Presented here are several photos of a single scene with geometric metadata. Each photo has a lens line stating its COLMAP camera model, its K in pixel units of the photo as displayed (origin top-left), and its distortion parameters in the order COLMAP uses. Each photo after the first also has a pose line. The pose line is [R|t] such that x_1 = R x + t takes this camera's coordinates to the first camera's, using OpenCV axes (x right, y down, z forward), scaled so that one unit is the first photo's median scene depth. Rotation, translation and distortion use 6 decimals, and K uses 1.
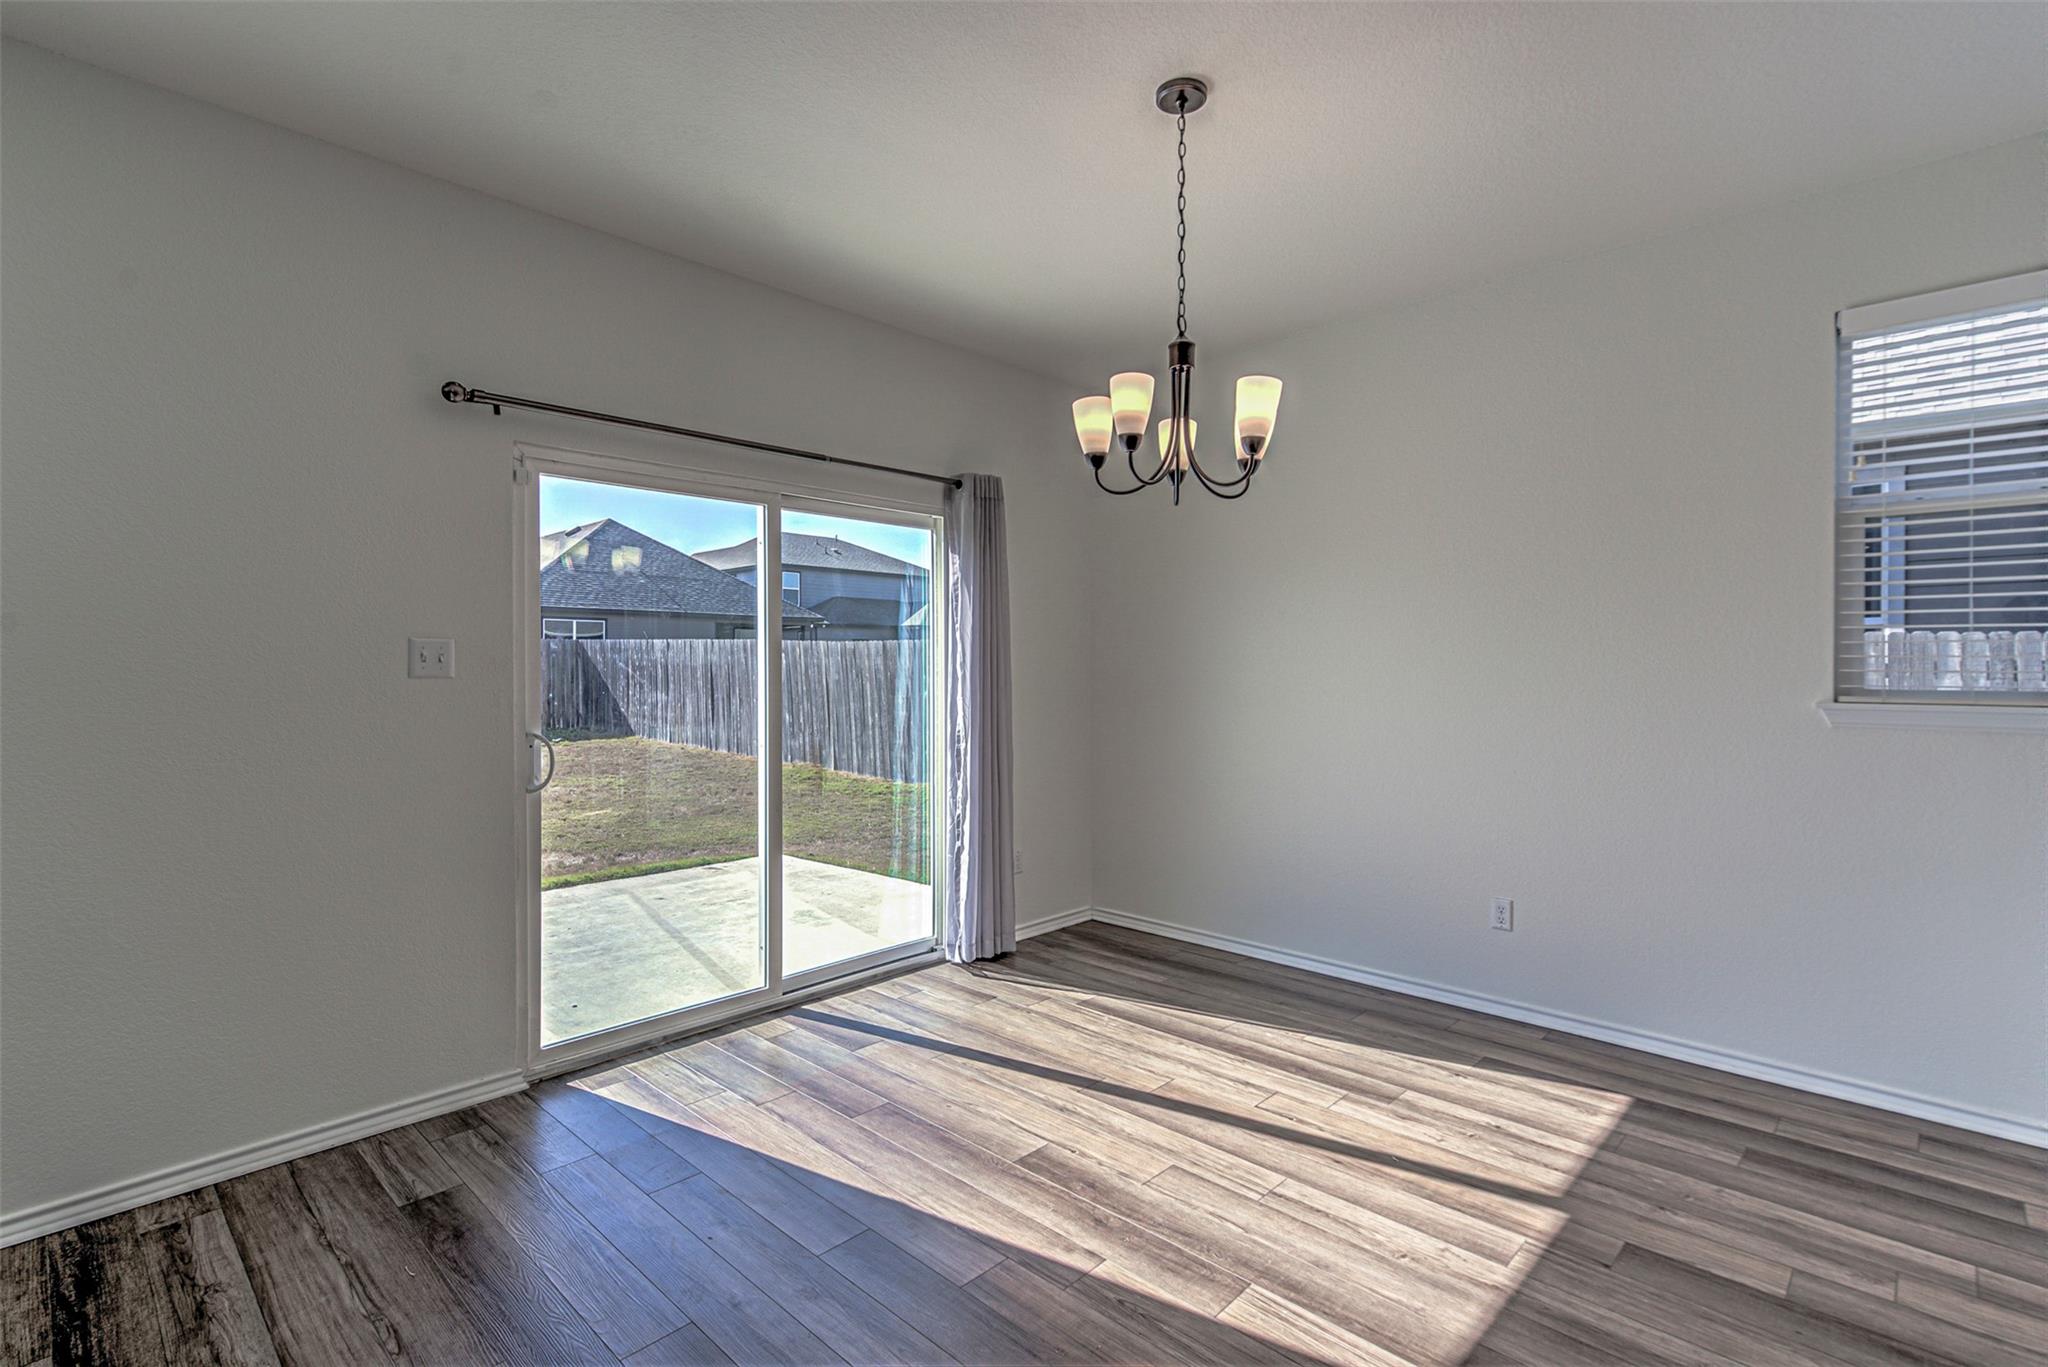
lens RADIAL K [[969.0, 0, 1019.2], [0, 969.0, 683.4], [0, 0, 1]] dist [0.015663, -0.000887]
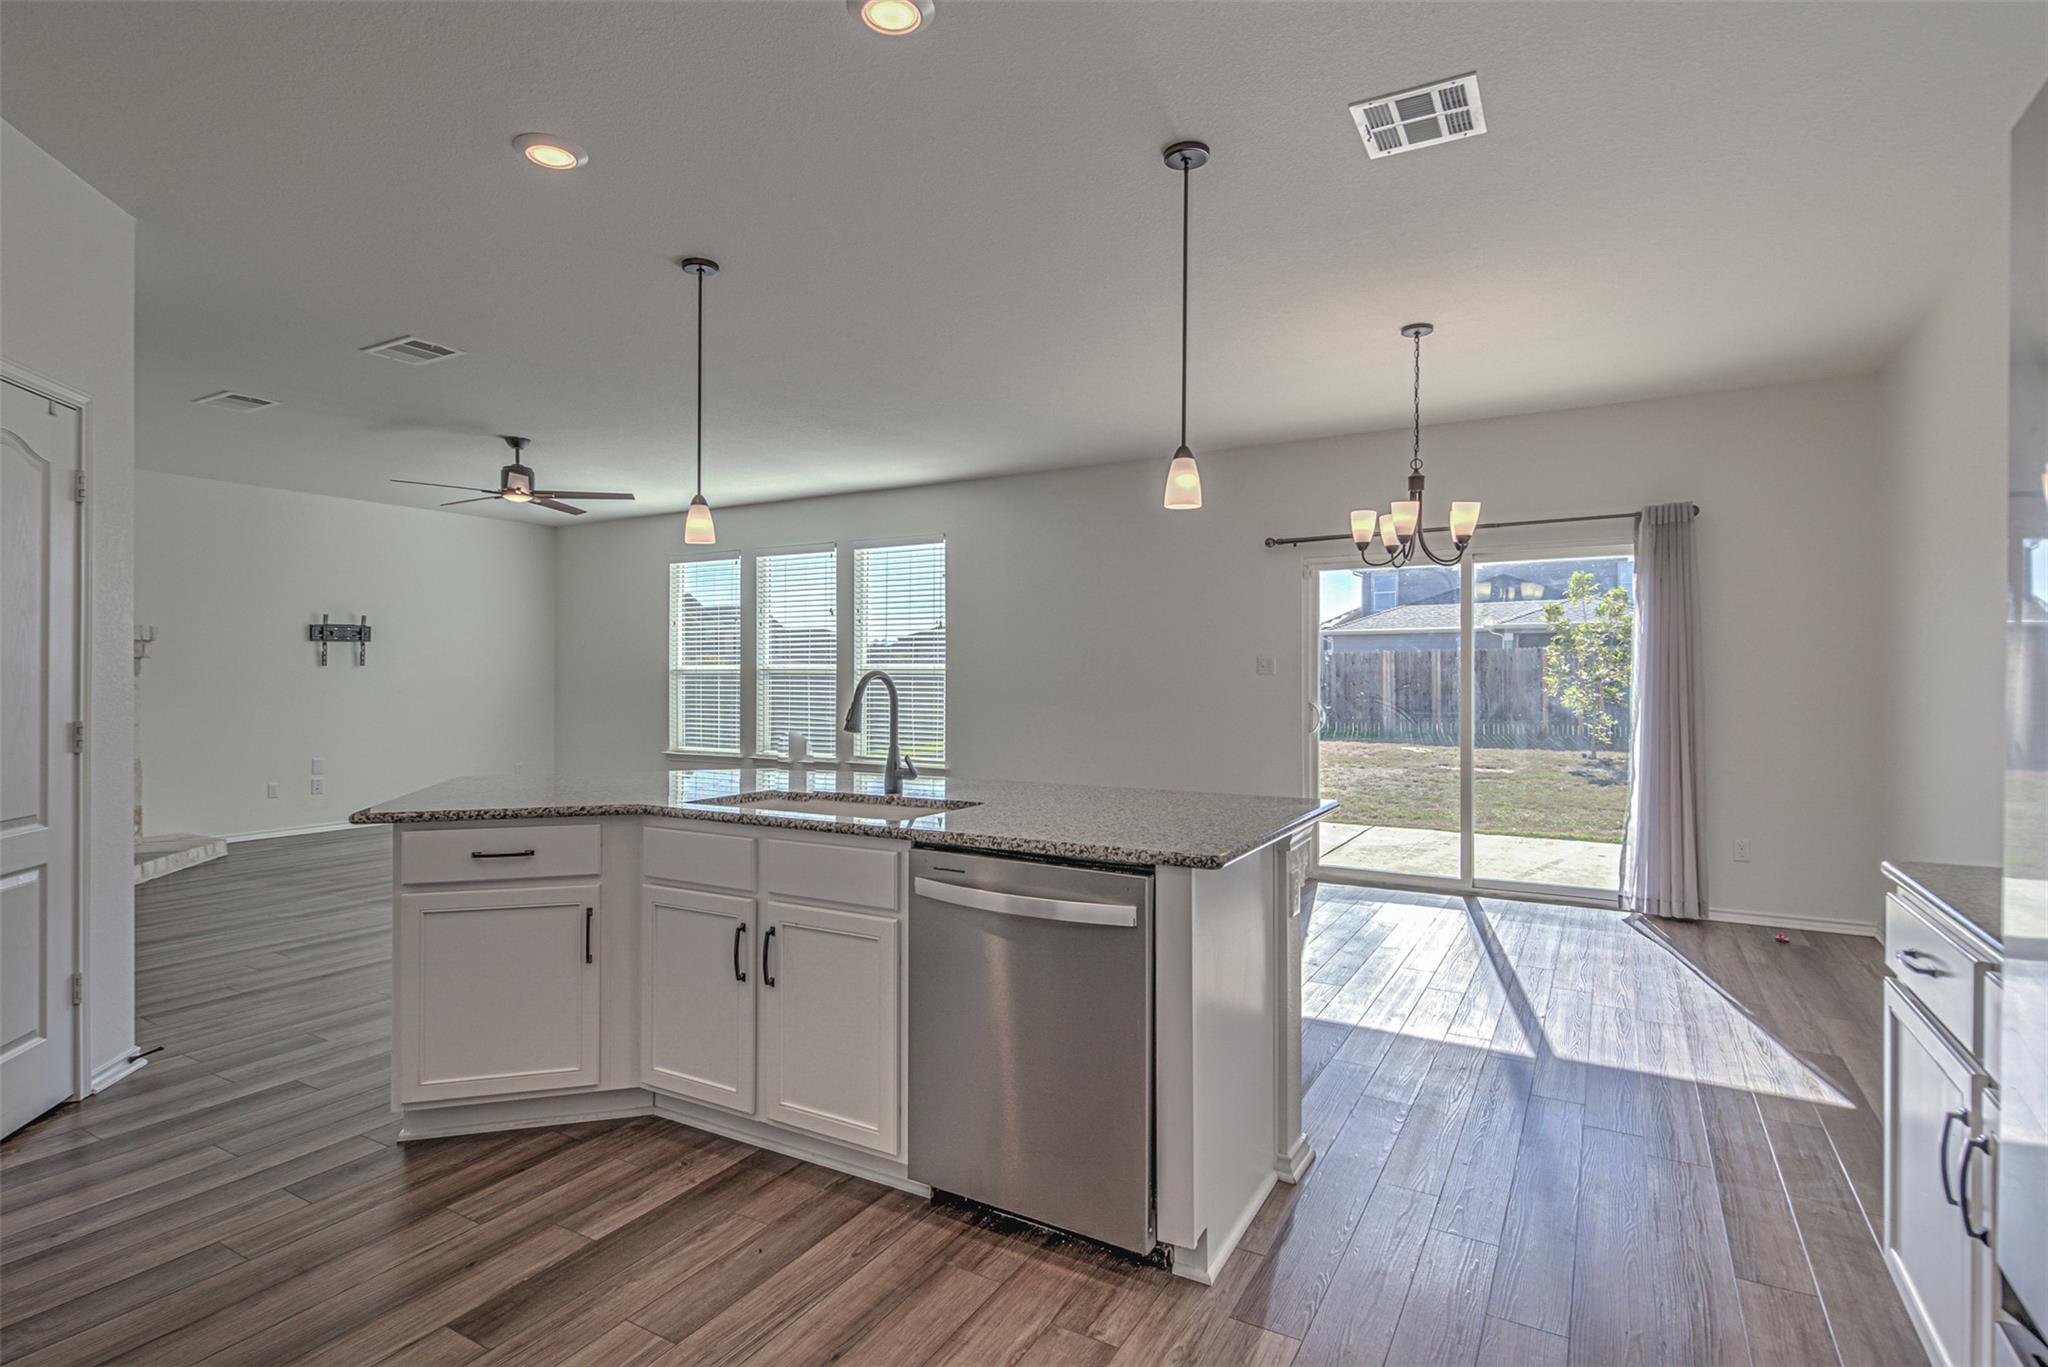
lens RADIAL K [[1024.8, 0, 1031.0], [0, 1024.8, 658.4], [0, 0, 1]] dist [-0.012713, -0.006172]
pose [[0.240344, -0.015097, -0.970570, 1.432131], [-0.015325, 0.999695, -0.019344, 0.010419], [0.970567, 0.019523, 0.240039, -0.057952]]
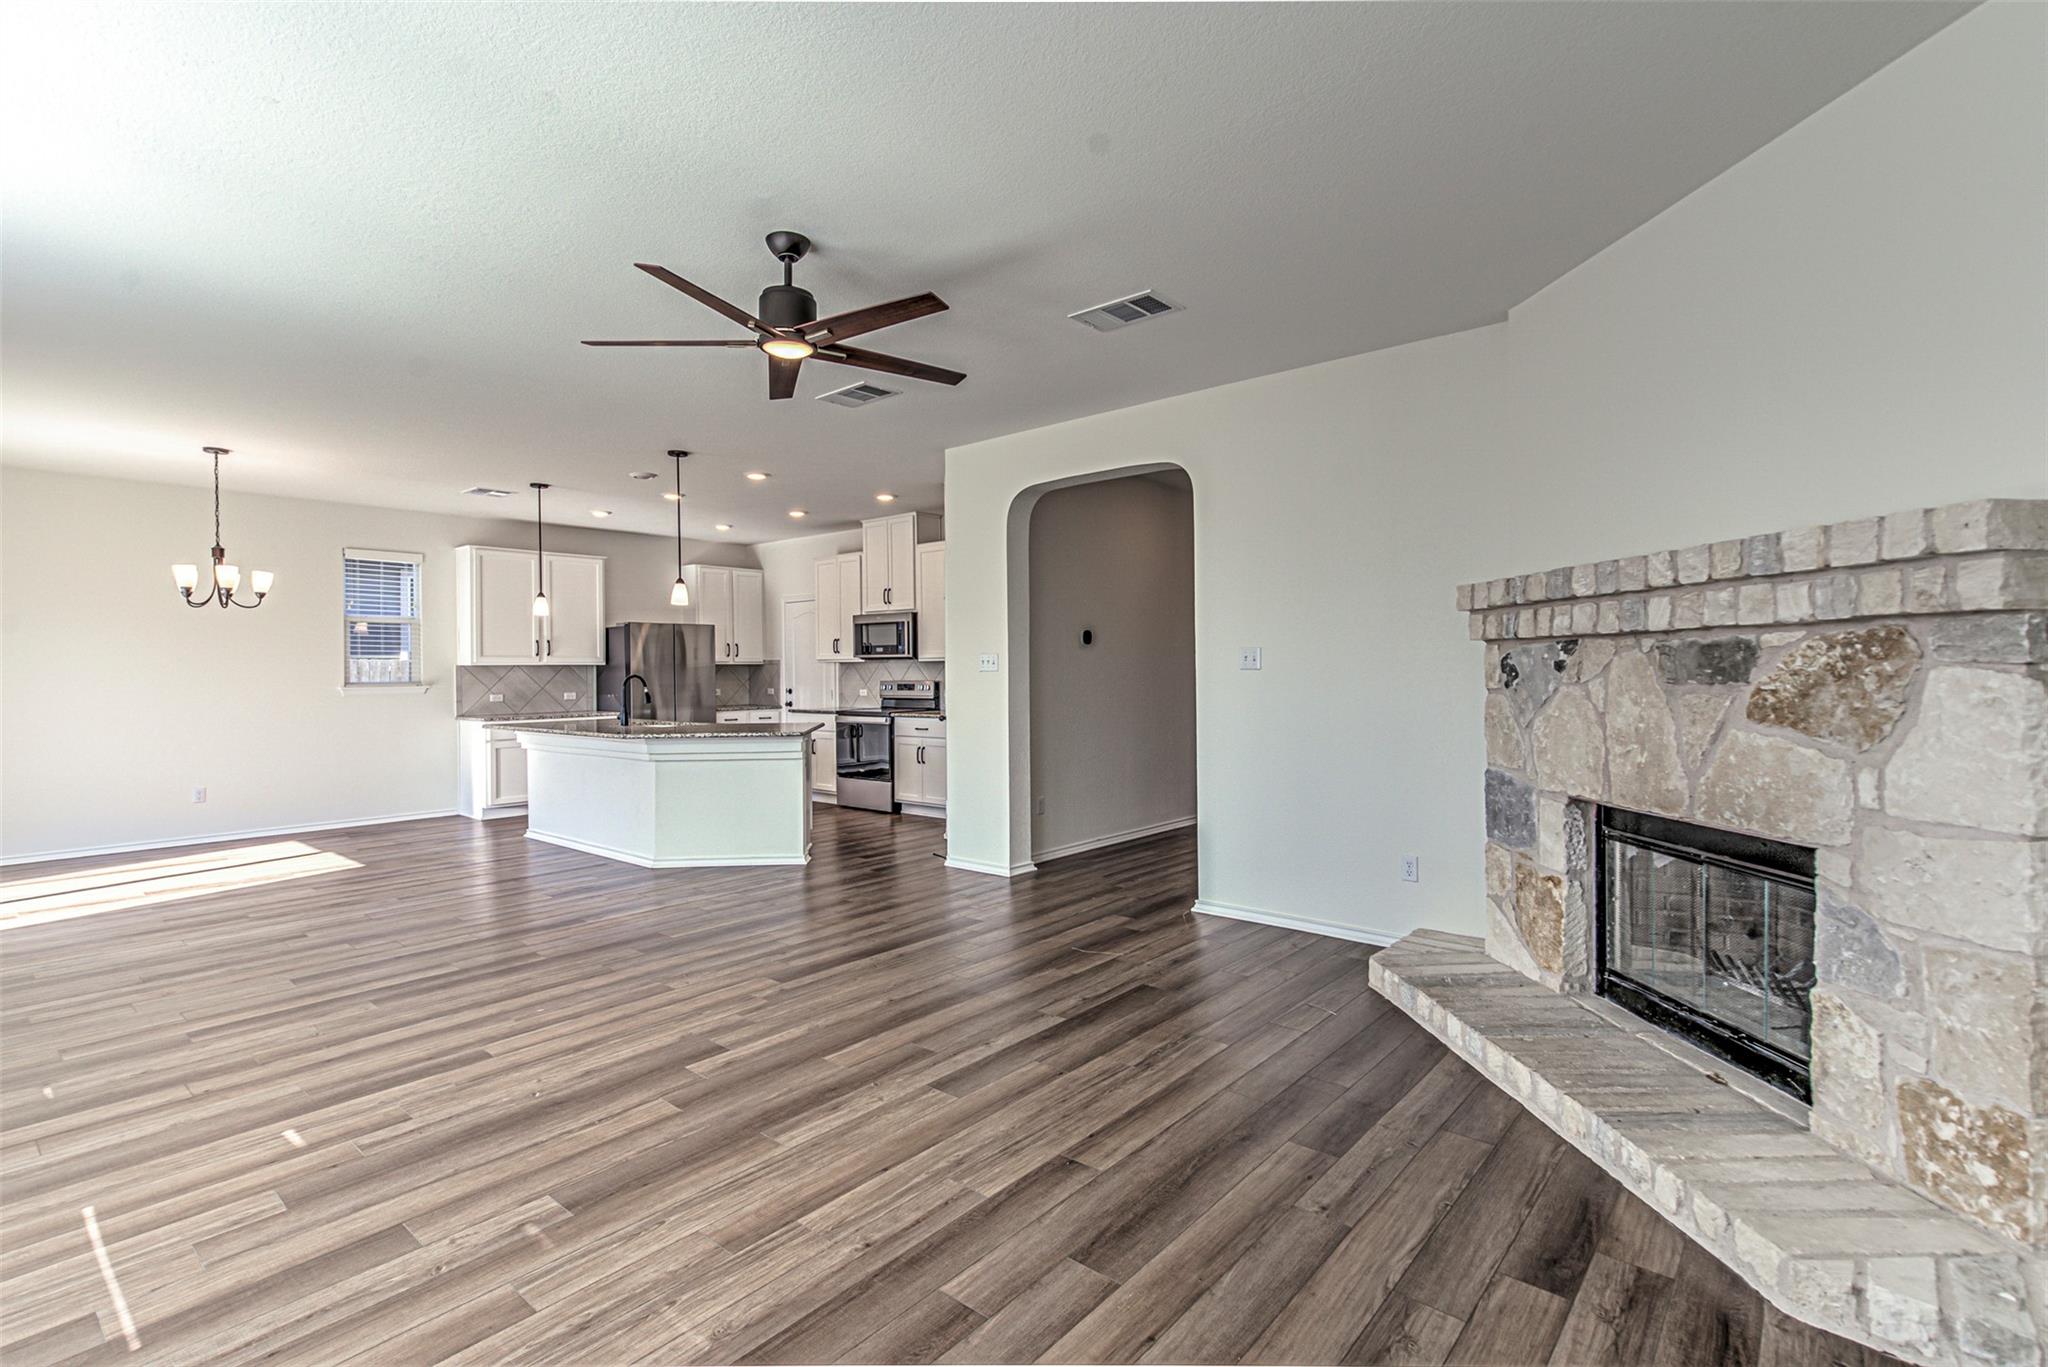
lens RADIAL K [[969.0, 0, 1035.9], [0, 969.0, 662.7], [0, 0, 1]] dist [0.015663, -0.000887]
pose [[-0.062949, 0.009461, 0.997972, -2.108169], [0.024853, 0.999660, -0.007909, 0.020051], [-0.997707, 0.024305, -0.063163, -0.817409]]
